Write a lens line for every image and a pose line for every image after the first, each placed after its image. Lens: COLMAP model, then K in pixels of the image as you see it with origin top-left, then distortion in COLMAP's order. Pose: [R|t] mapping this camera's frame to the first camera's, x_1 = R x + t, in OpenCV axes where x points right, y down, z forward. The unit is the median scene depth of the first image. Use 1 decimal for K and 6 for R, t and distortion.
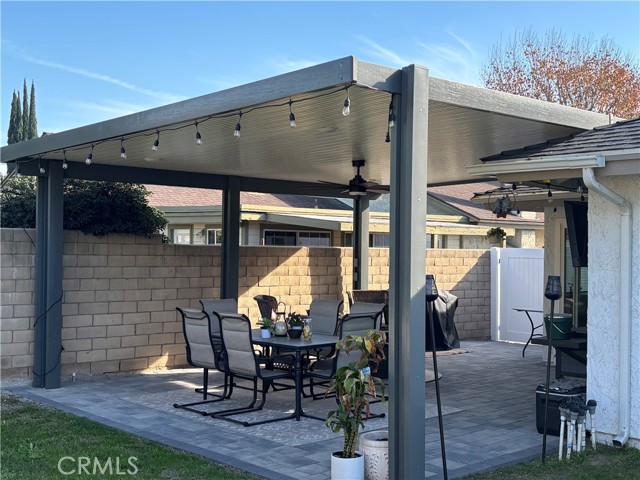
lens RADIAL K [[829.0, 0, 320.1], [0, 829.0, 240.1], [0, 0, 1]] dist [0.034508, 0.000000]
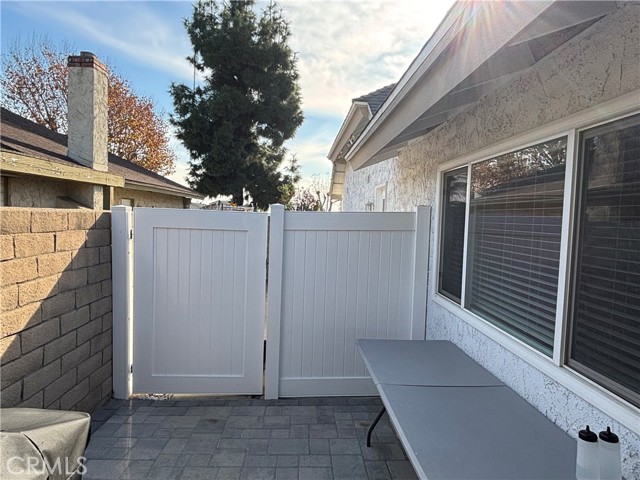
lens RADIAL K [[399.8, 0, 319.7], [0, 399.8, 241.1], [0, 0, 1]] dist [0.003037, -0.016306]
pose [[0.637198, -0.040240, 0.769649, 0.106729], [-0.029557, 0.996625, 0.076577, 0.007902], [-0.770133, -0.071543, 0.633859, 0.771476]]
